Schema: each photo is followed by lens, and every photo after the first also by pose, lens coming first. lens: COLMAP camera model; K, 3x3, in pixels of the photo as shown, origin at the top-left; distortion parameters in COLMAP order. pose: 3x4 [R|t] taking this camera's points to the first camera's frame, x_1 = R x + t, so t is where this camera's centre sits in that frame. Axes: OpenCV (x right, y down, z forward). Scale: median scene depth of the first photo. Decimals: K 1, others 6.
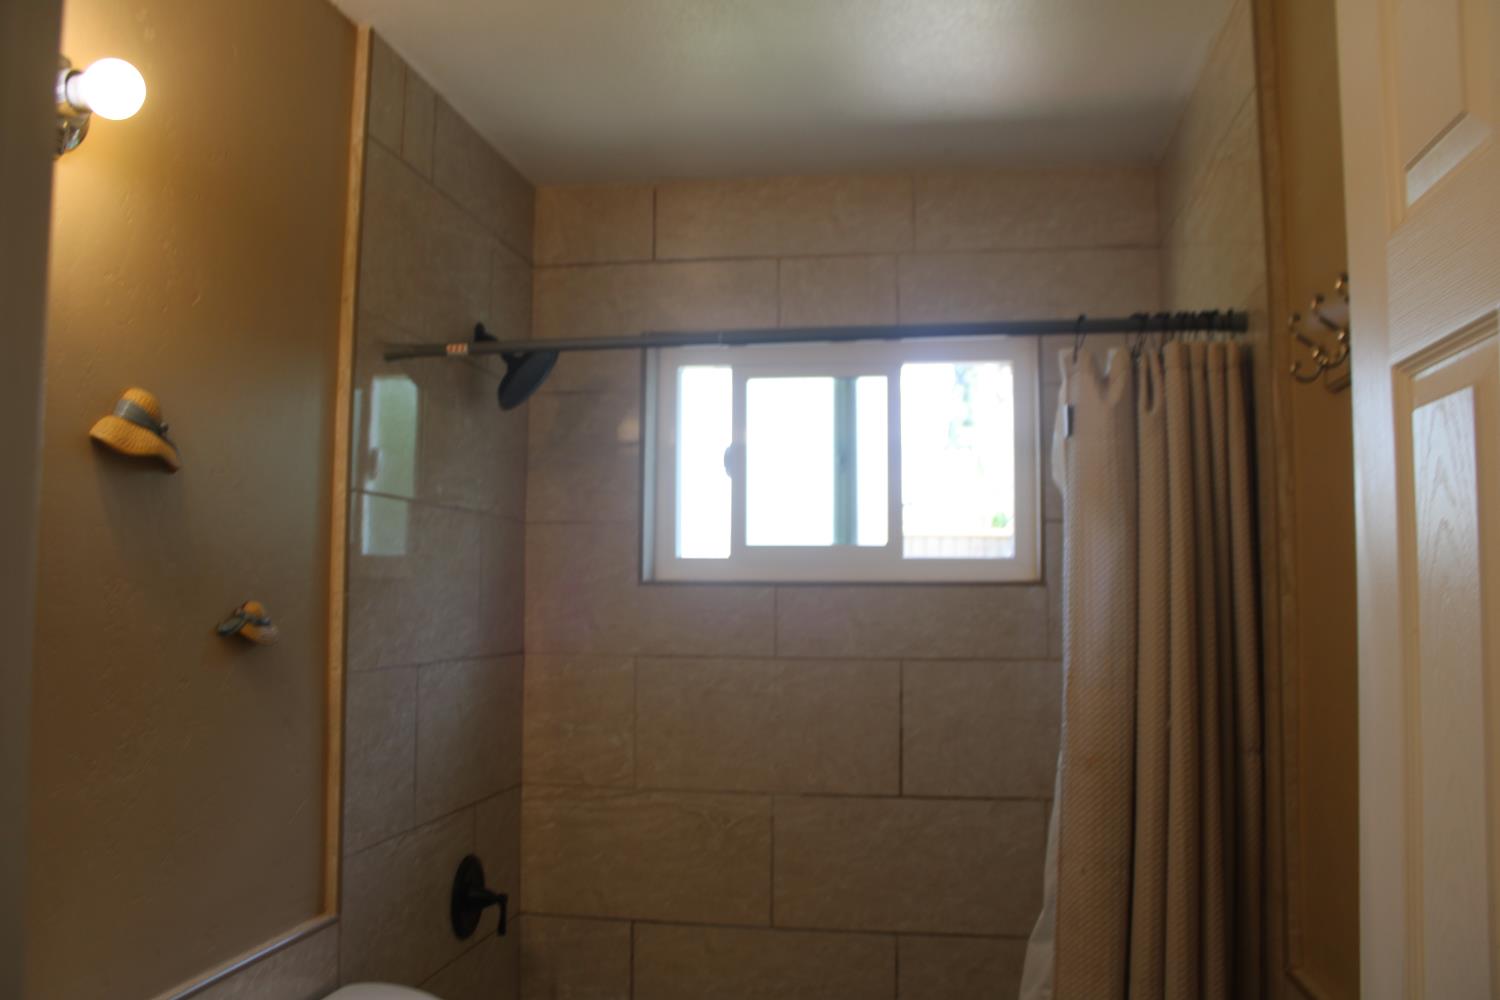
lens RADIAL K [[1249.7, 0, 758.5], [0, 1249.7, 510.5], [0, 0, 1]] dist [-0.161573, 0.142797]
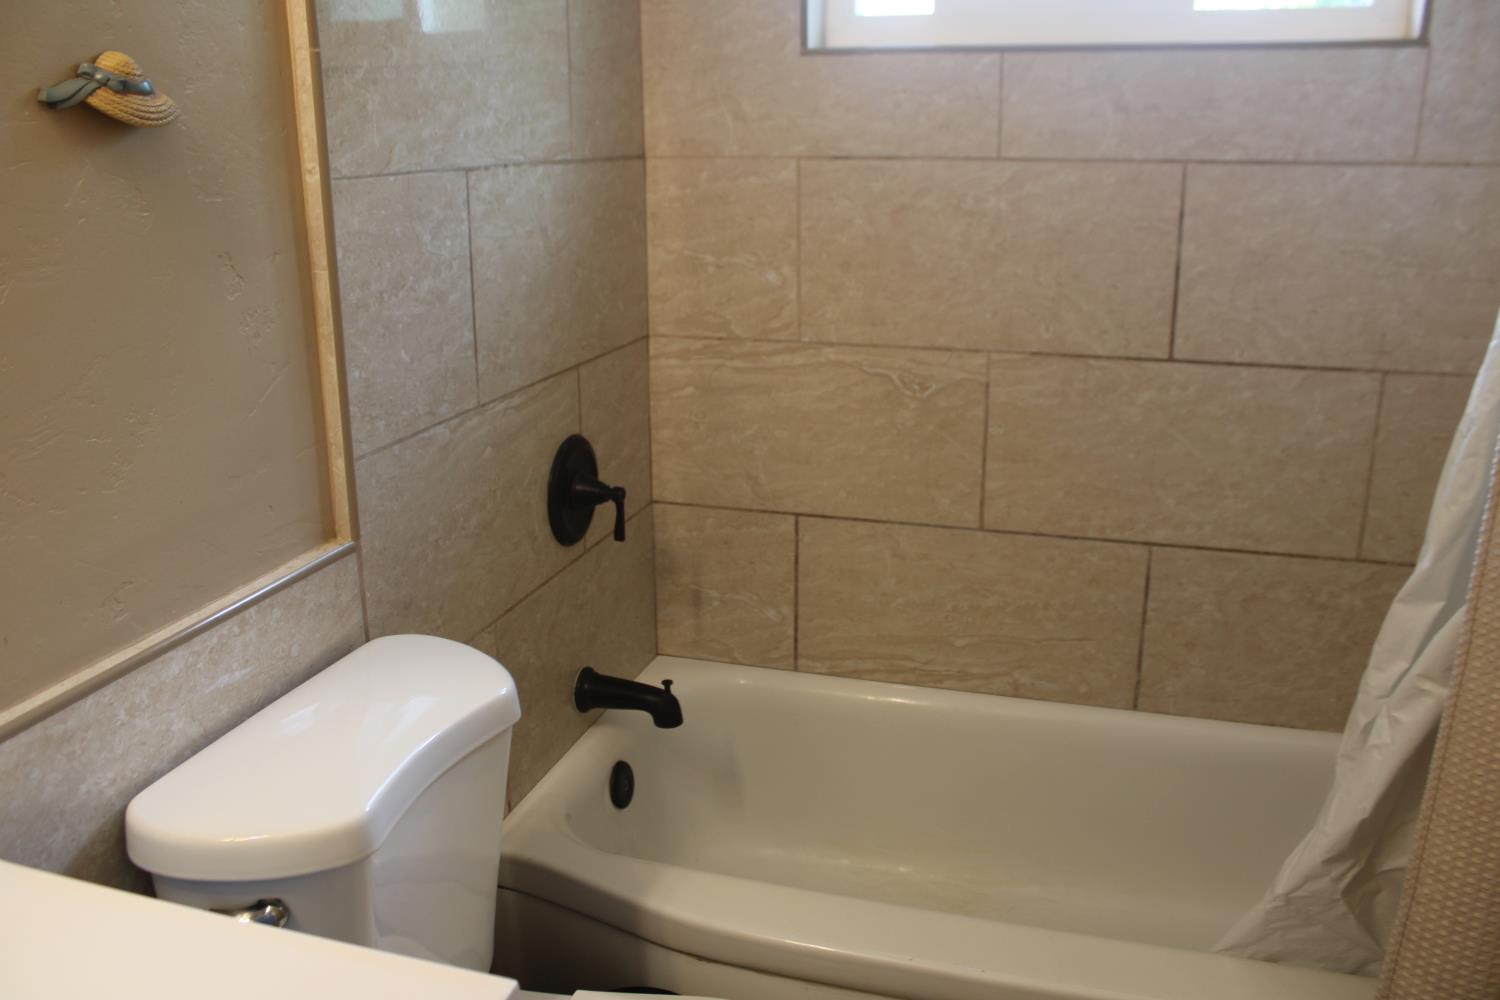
lens RADIAL K [[1249.7, 0, 748.3], [0, 1249.7, 512.4], [0, 0, 1]] dist [-0.161573, 0.142797]
pose [[0.988533, 0.028569, -0.148281, -0.017672], [0.027005, 0.932667, 0.359727, 0.053384], [0.148573, -0.359606, 0.921200, 0.285968]]
